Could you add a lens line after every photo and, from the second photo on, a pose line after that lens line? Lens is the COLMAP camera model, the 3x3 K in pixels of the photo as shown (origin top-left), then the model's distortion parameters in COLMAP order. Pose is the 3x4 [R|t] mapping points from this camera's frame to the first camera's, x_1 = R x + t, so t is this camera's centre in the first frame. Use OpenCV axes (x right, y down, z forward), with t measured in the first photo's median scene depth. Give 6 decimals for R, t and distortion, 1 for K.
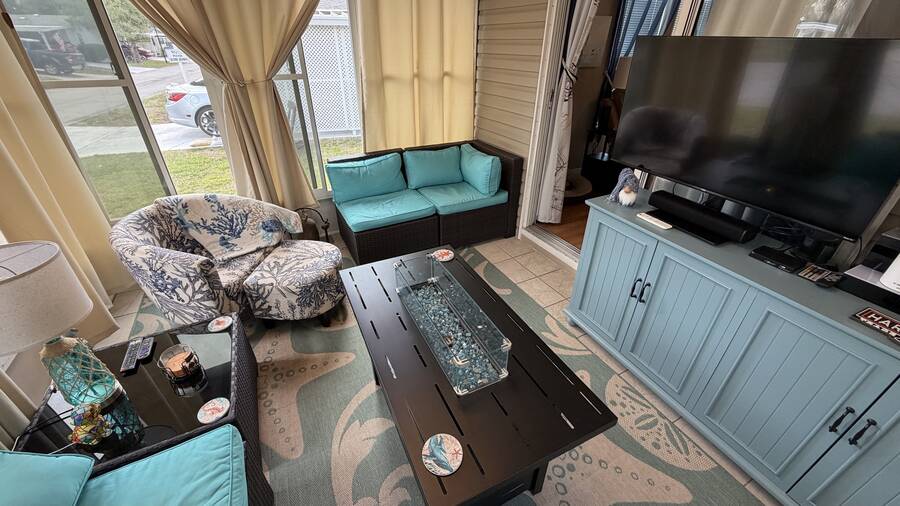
lens RADIAL K [[359.4, 0, 446.2], [0, 359.4, 251.7], [0, 0, 1]] dist [0.001840, -0.000586]
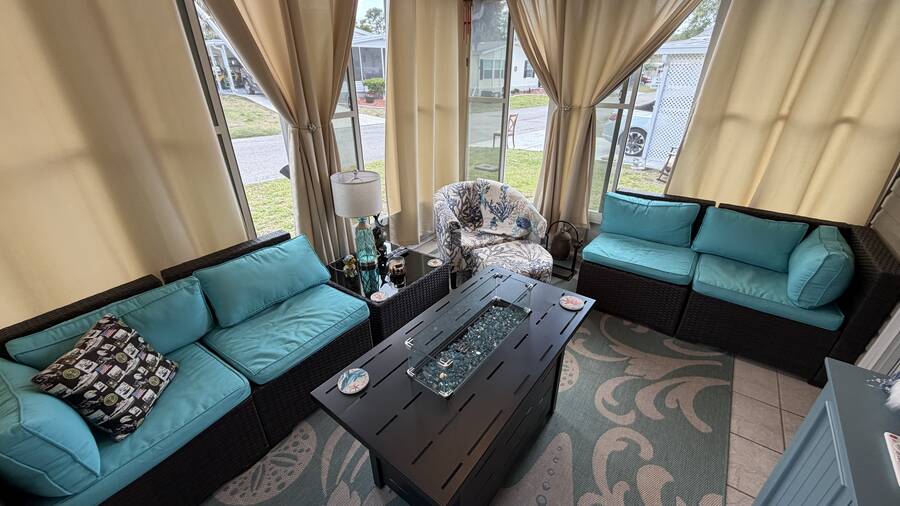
lens RADIAL K [[359.4, 0, 447.6], [0, 359.4, 250.4], [0, 0, 1]] dist [0.001840, -0.000586]
pose [[0.447394, 0.399124, -0.800337, 0.395282], [-0.447806, 0.874606, 0.185834, -0.100933], [0.774150, 0.275255, 0.570023, 0.149420]]
